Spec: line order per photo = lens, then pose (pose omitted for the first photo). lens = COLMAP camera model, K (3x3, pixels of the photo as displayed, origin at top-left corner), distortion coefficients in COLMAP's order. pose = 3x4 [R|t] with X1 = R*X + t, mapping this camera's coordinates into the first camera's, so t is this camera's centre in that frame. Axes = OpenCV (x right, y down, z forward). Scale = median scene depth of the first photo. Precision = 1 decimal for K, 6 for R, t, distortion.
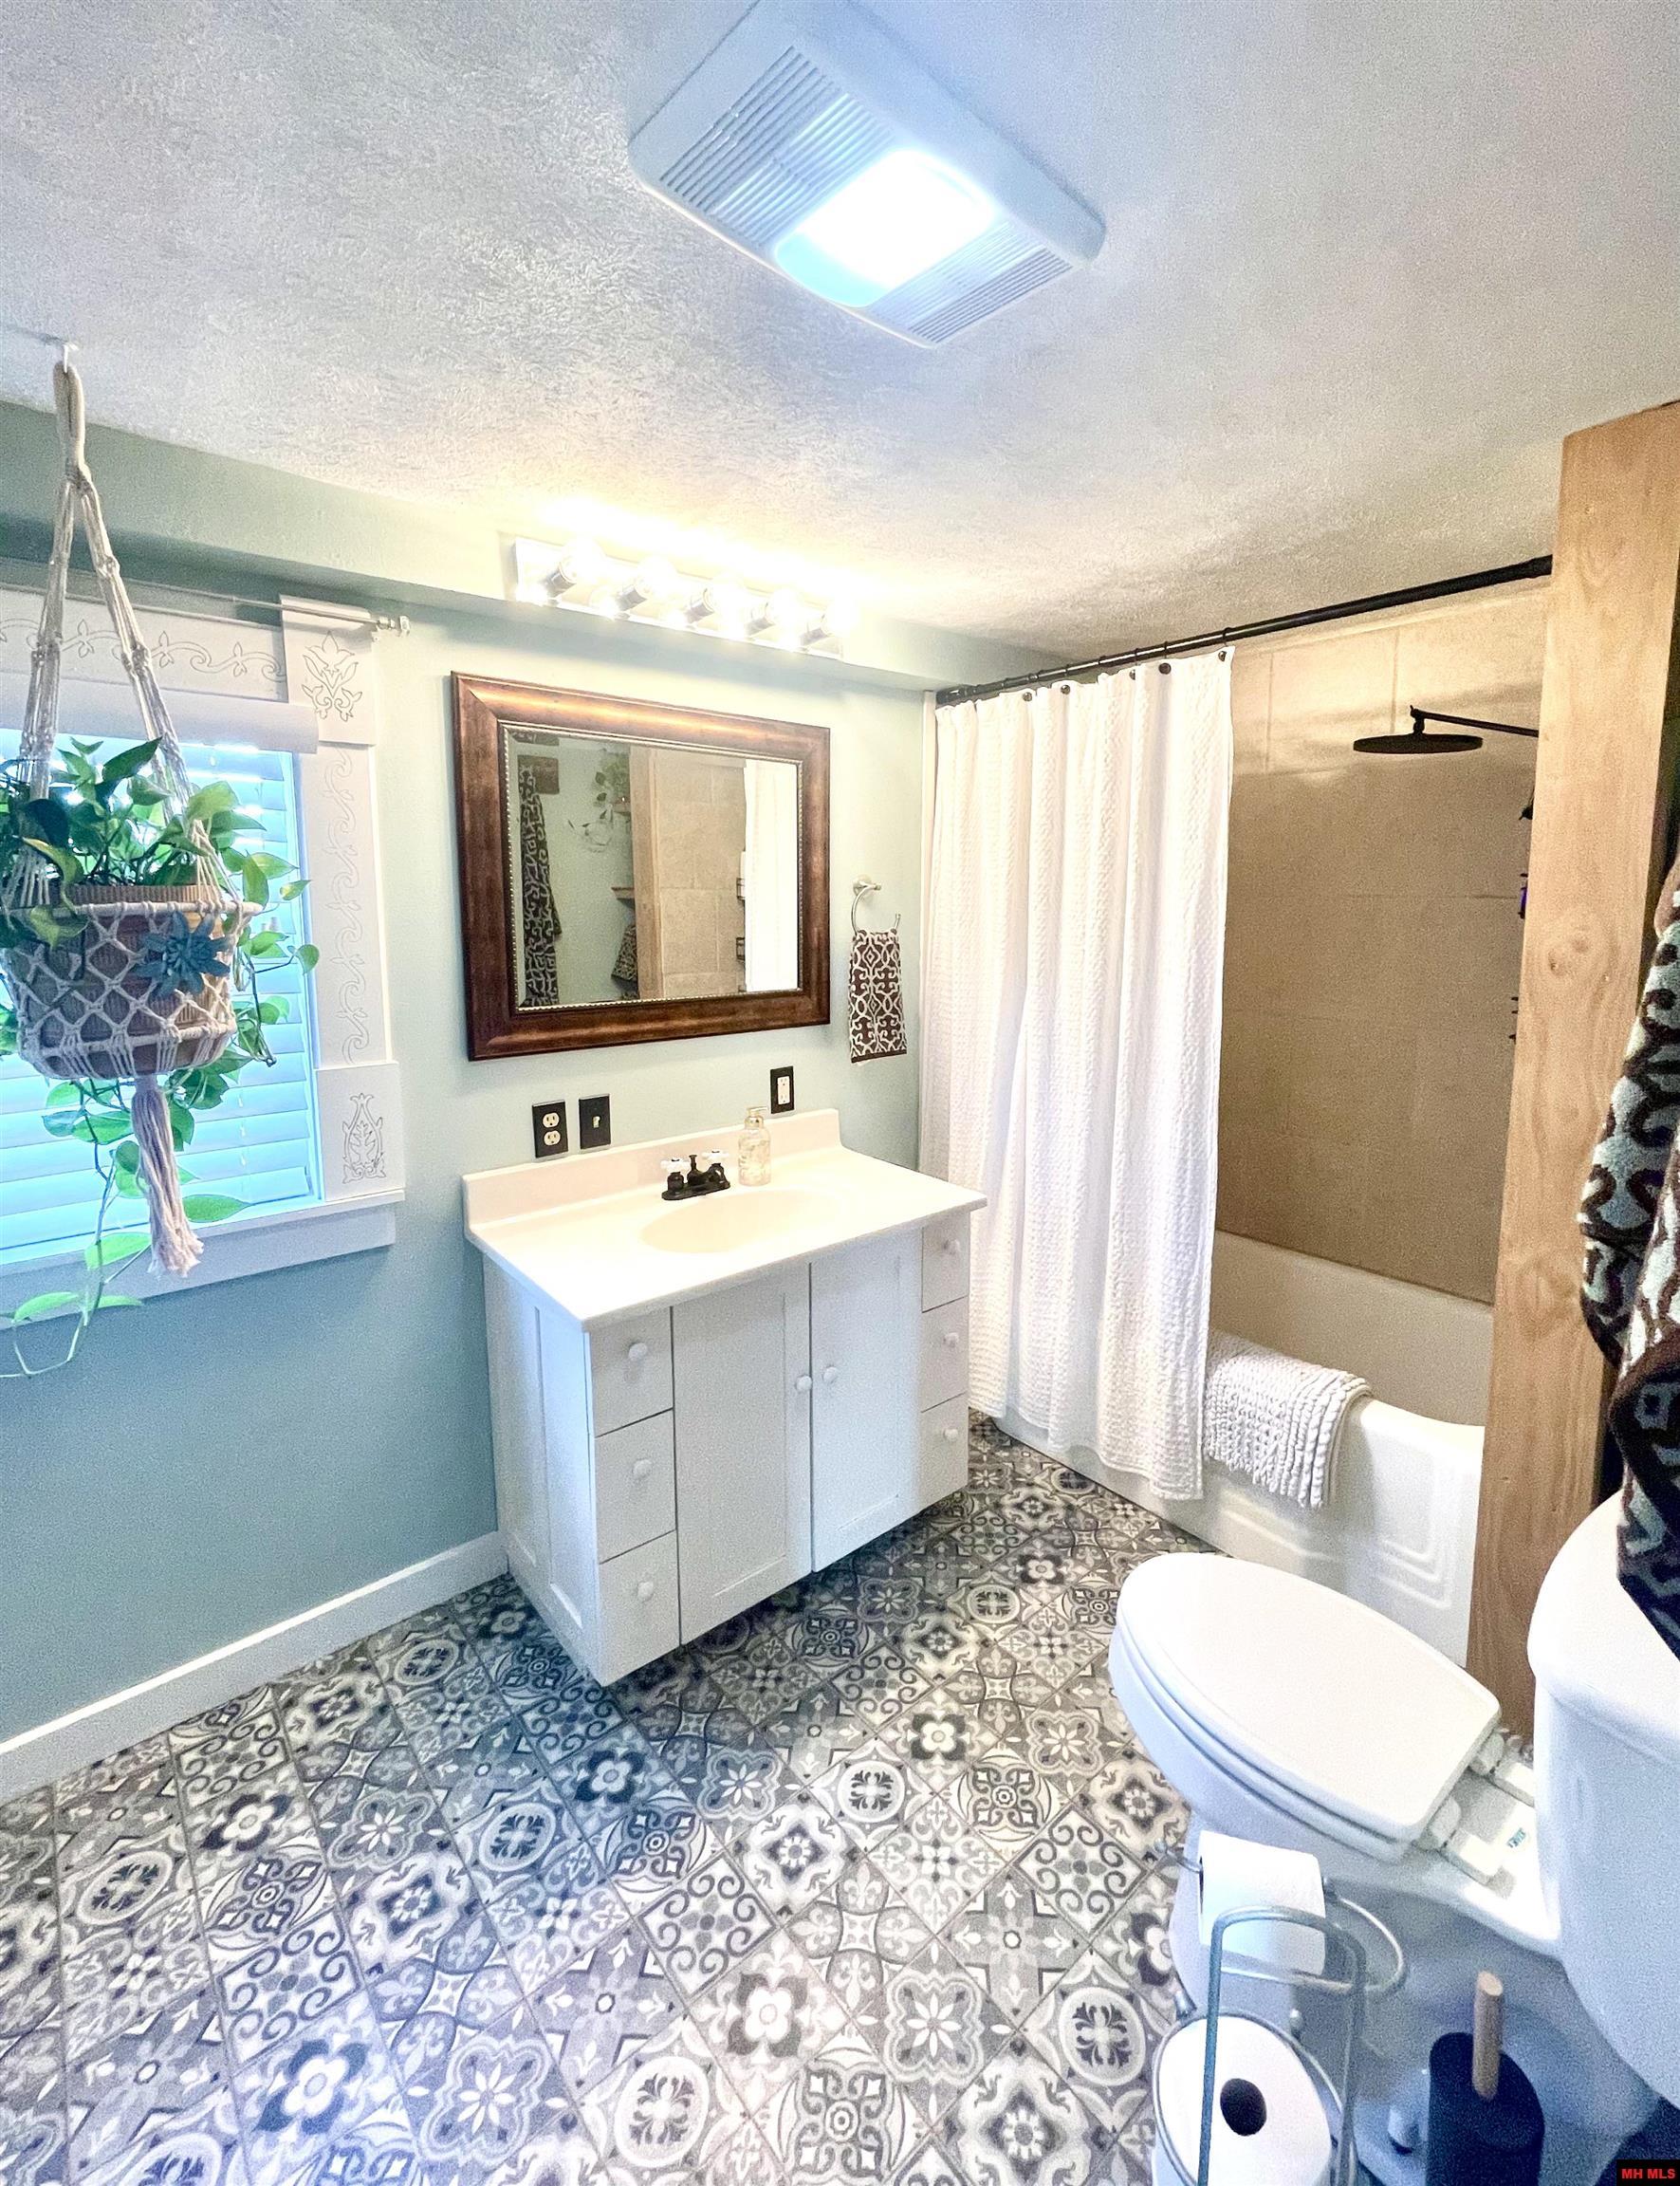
lens RADIAL K [[926.9, 0, 846.8], [0, 926.9, 1002.0], [0, 0, 1]] dist [-0.001228, -0.000136]
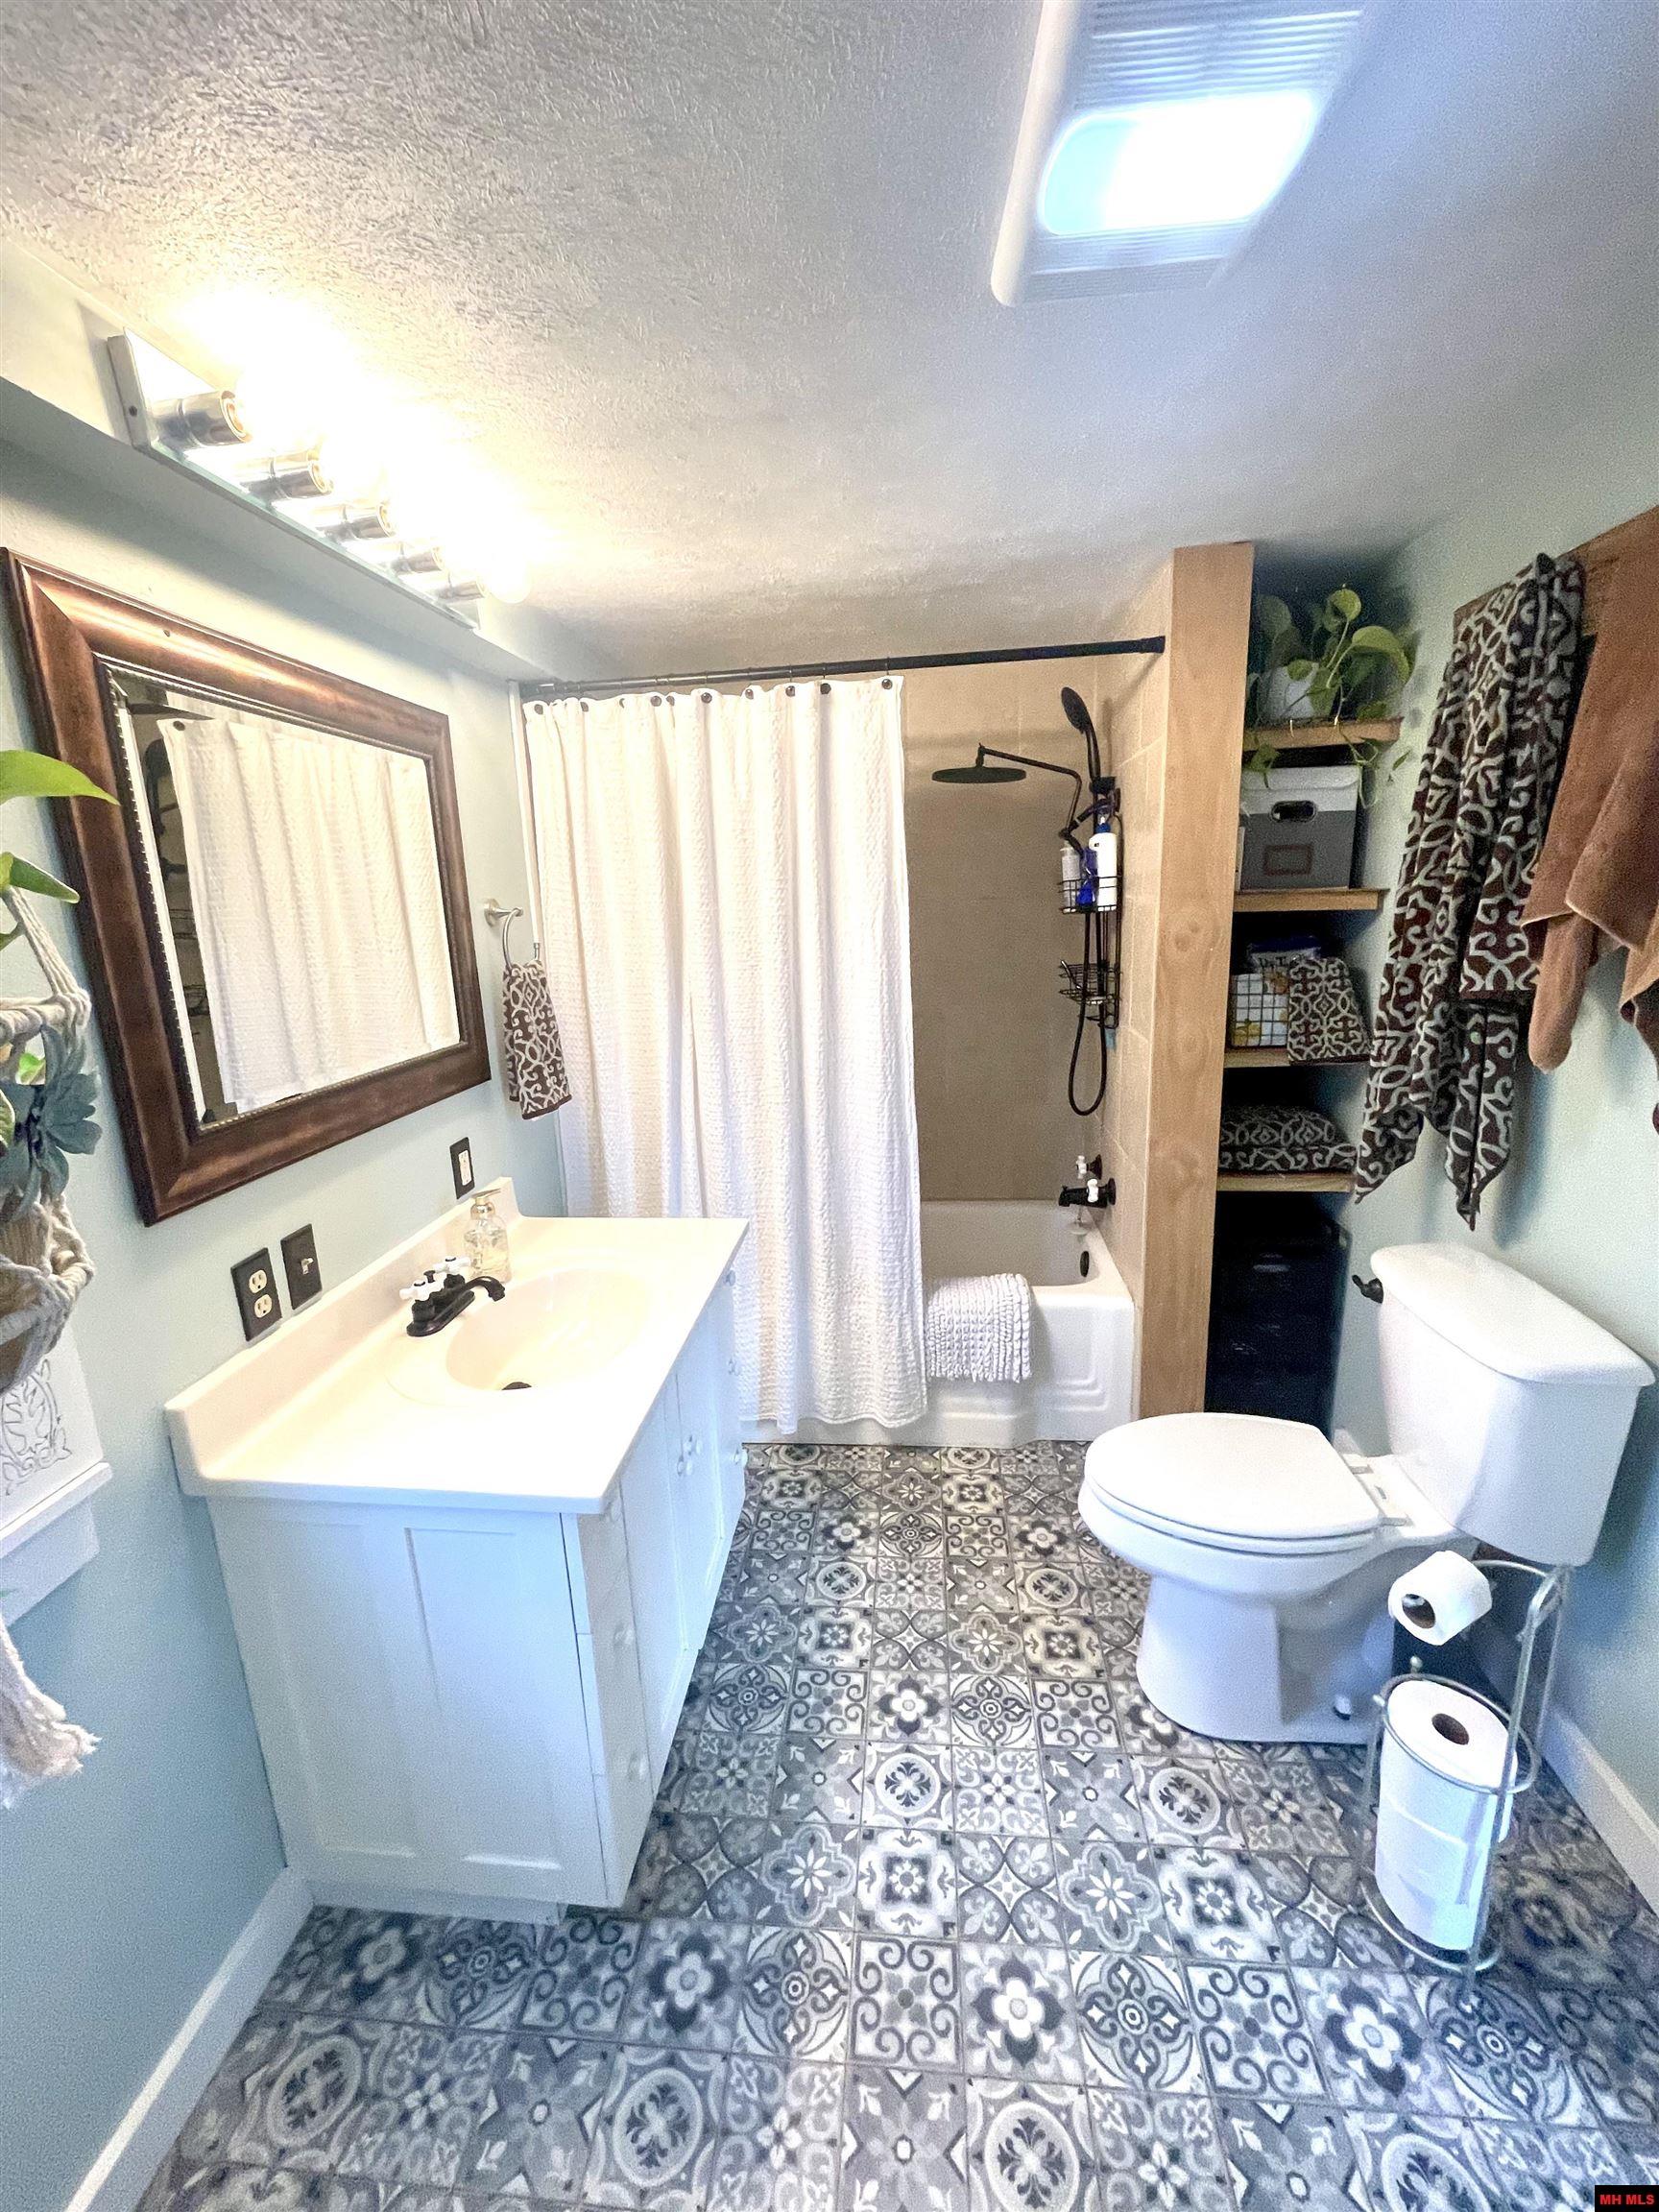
lens RADIAL K [[889.7, 0, 830.7], [0, 889.7, 1095.5], [0, 0, 1]] dist [0.000073, -0.000570]
pose [[0.738940, -0.180942, 0.649021, -0.494364], [0.123698, 0.983325, 0.133308, -0.049802], [-0.662319, -0.018224, 0.749000, 0.290068]]
